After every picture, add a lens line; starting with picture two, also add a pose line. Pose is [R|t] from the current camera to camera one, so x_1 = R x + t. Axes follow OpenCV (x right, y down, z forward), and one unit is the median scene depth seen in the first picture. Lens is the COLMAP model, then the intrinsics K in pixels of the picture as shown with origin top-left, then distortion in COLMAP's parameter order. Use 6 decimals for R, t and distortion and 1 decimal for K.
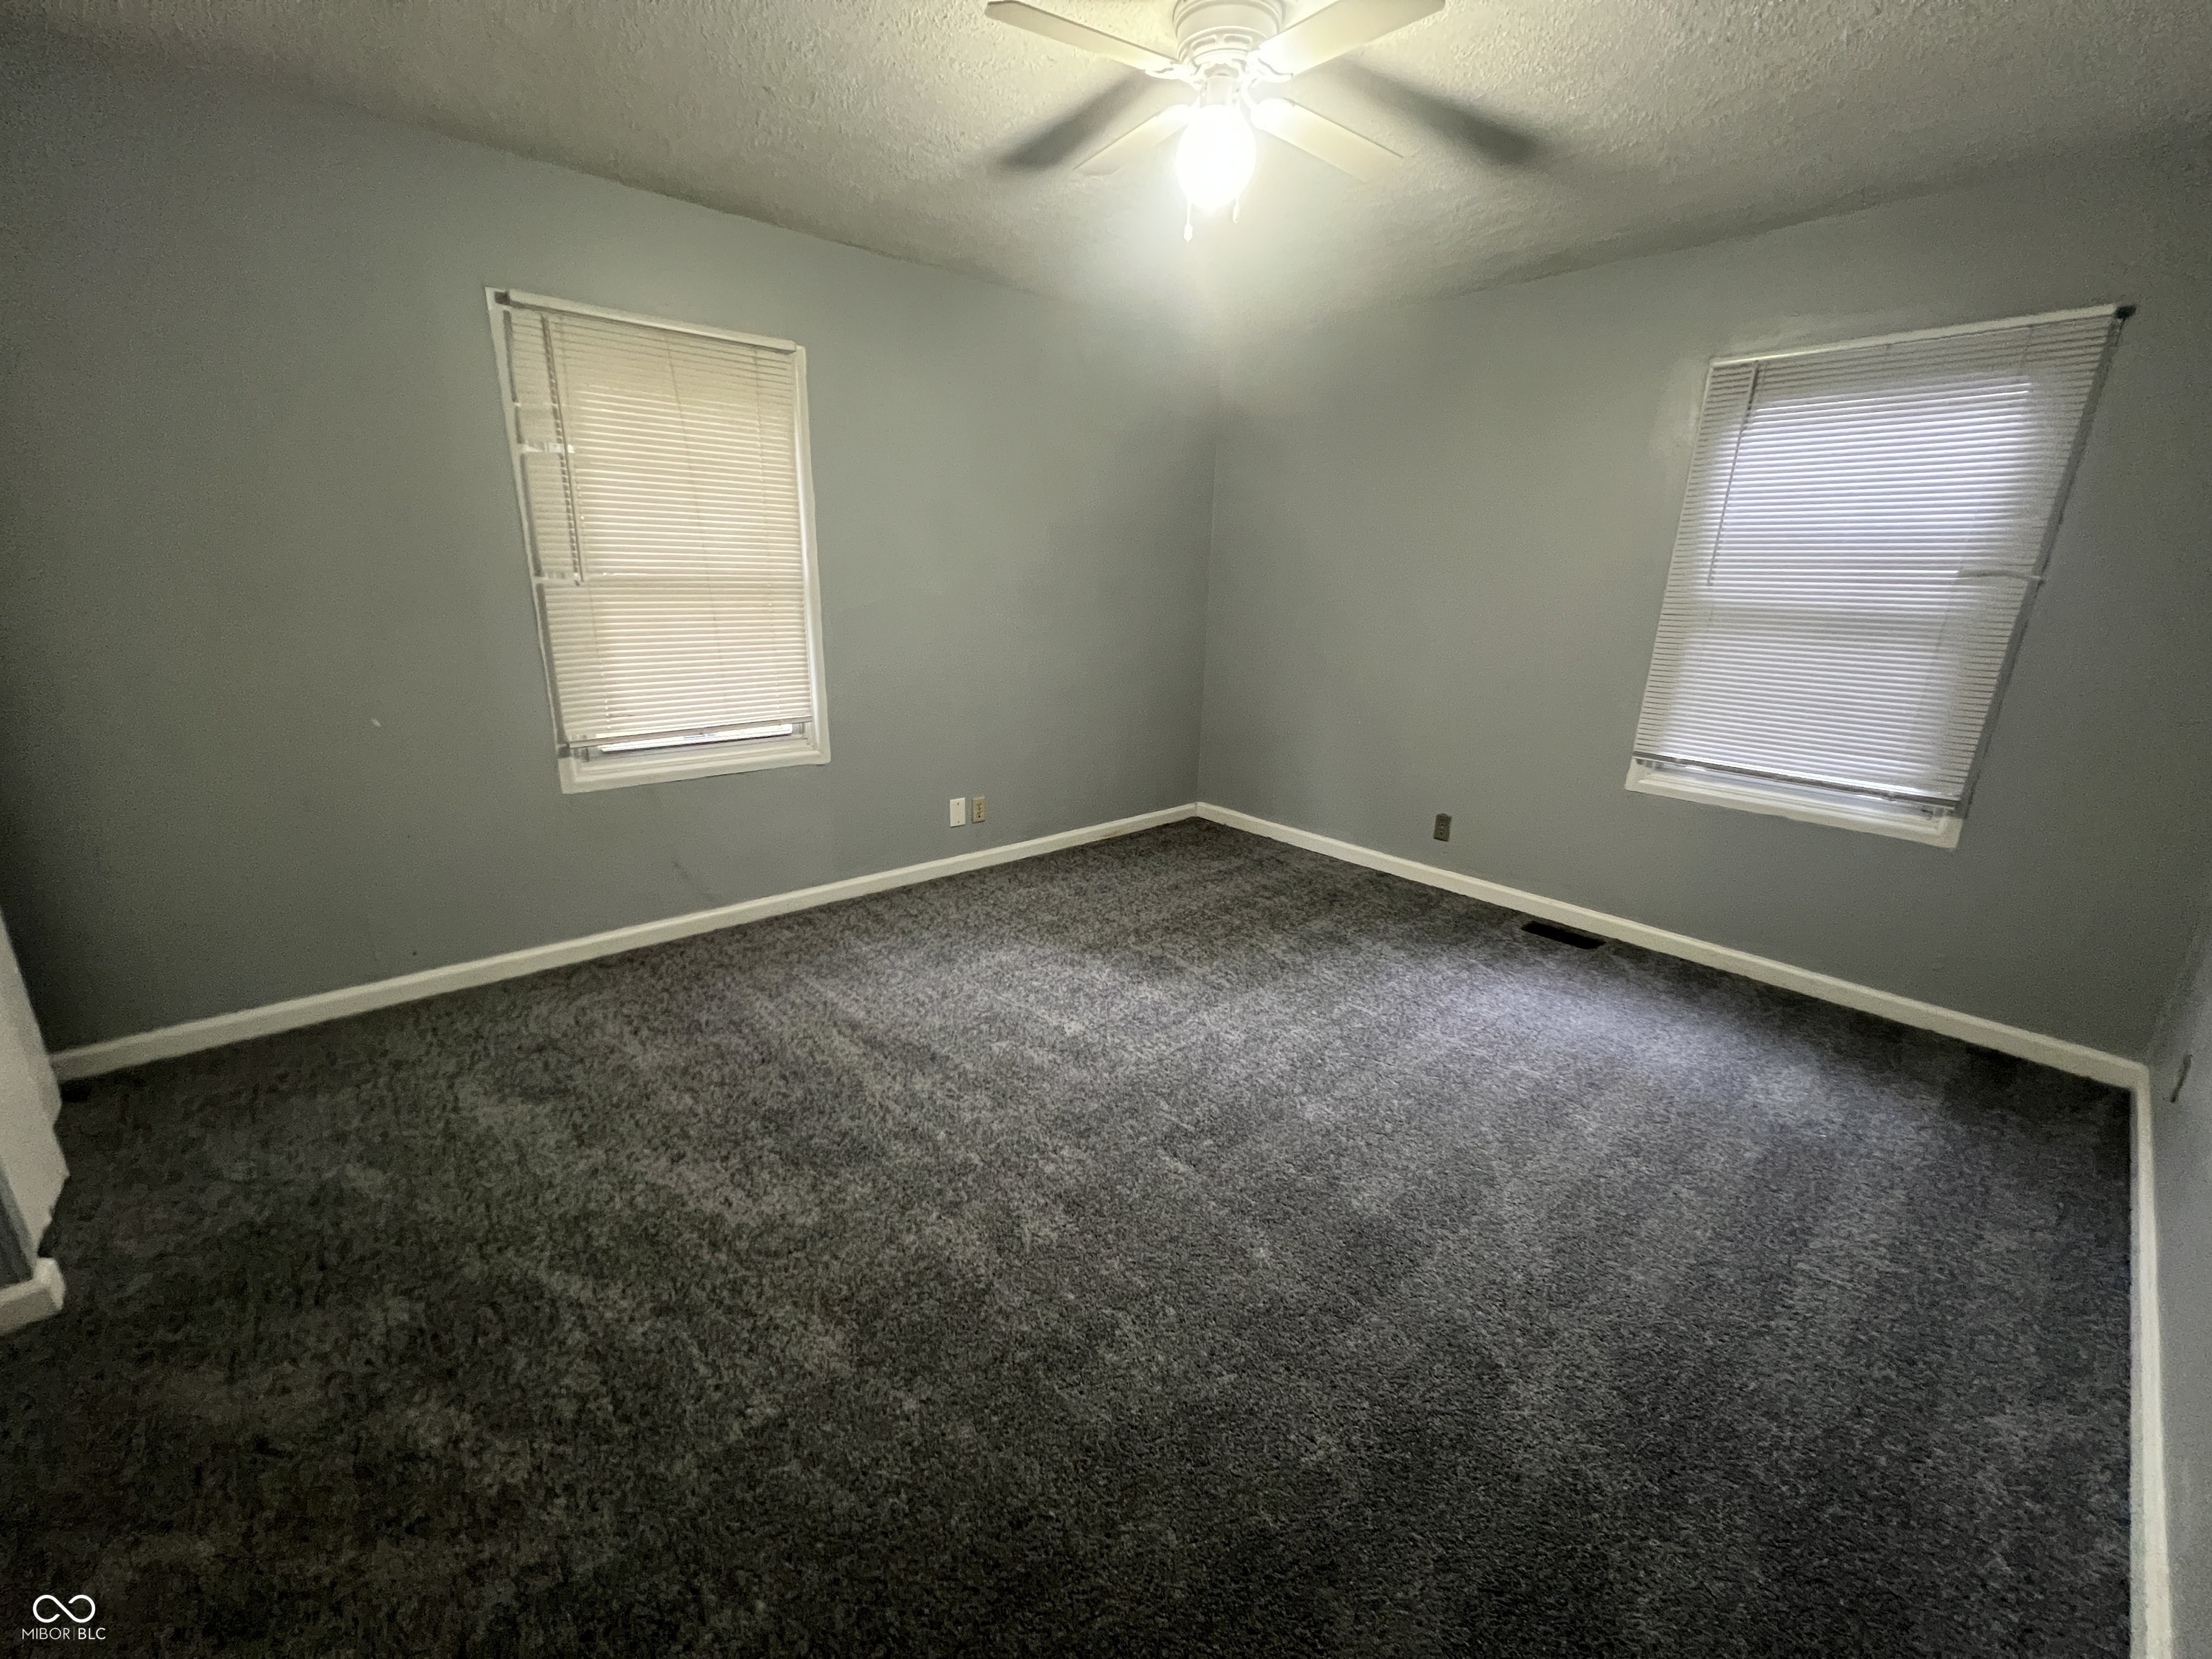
lens RADIAL K [[881.4, 0, 1121.0], [0, 881.4, 825.8], [0, 0, 1]] dist [-0.001004, 0.000259]
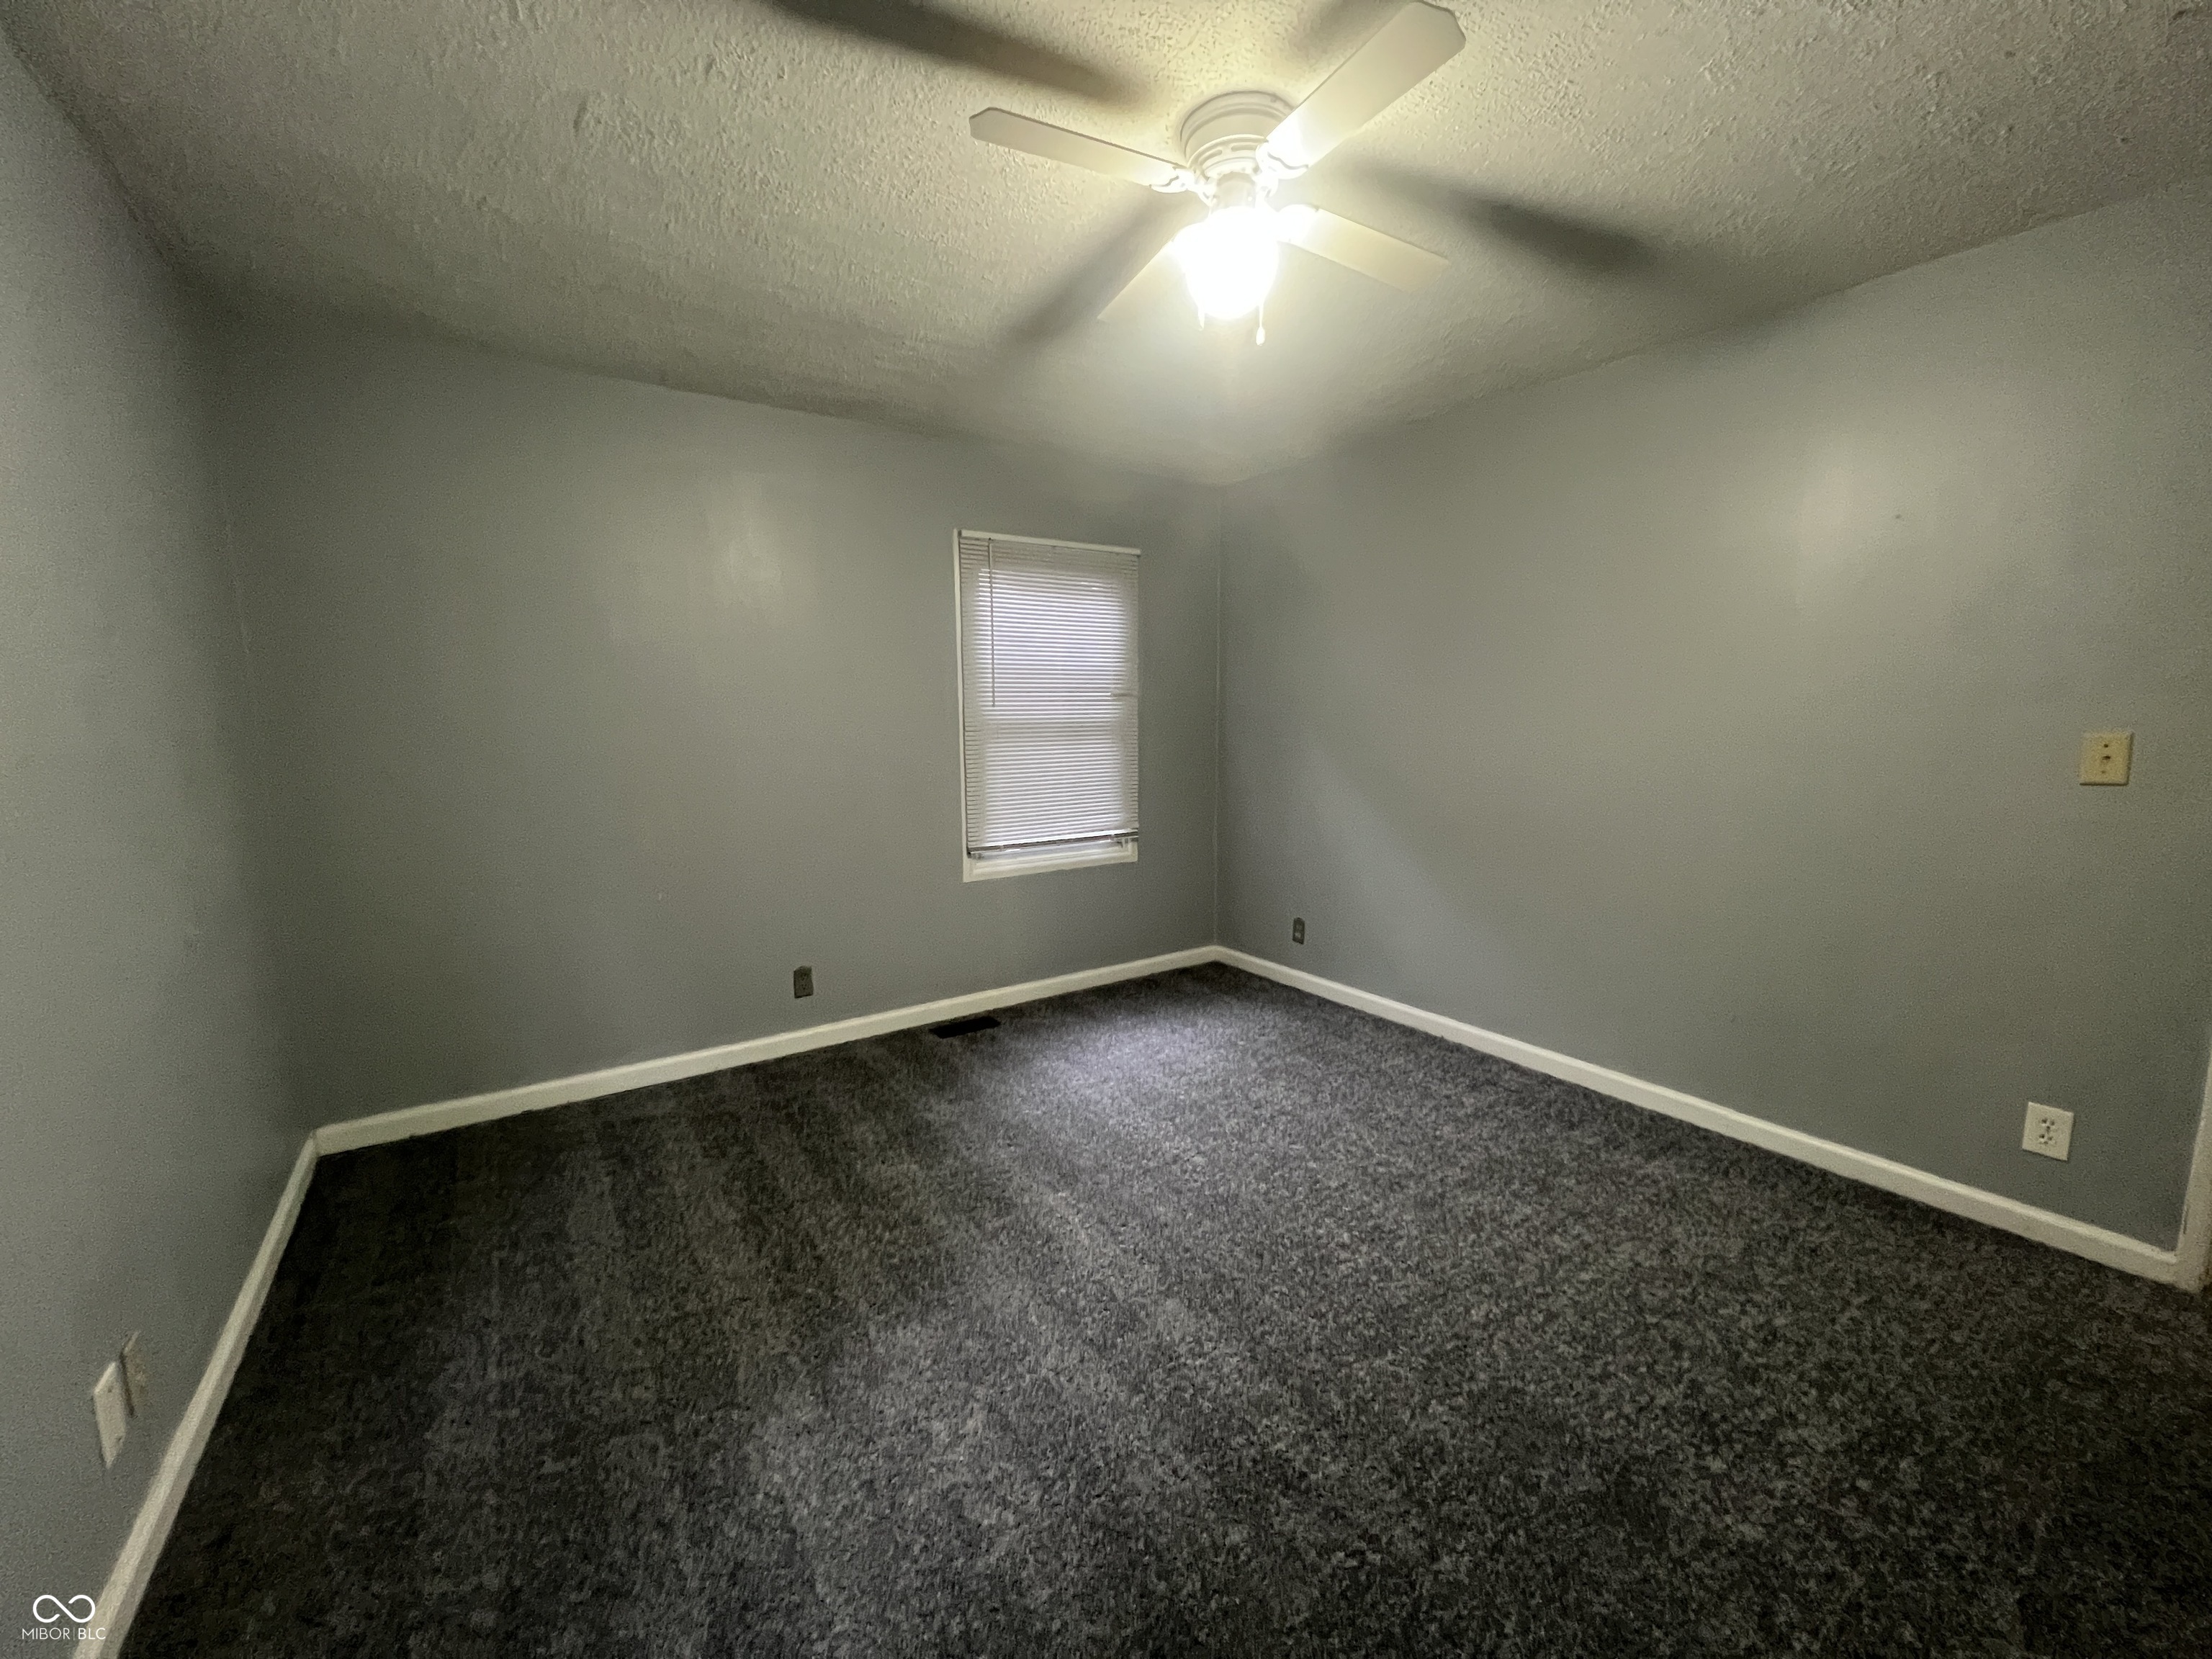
lens RADIAL K [[881.4, 0, 1119.6], [0, 881.4, 823.7], [0, 0, 1]] dist [-0.001004, 0.000259]
pose [[0.124527, -0.155068, 0.980024, -0.514850], [0.283525, 0.952090, 0.114622, -0.190974], [-0.950845, 0.263588, 0.162527, 0.615630]]
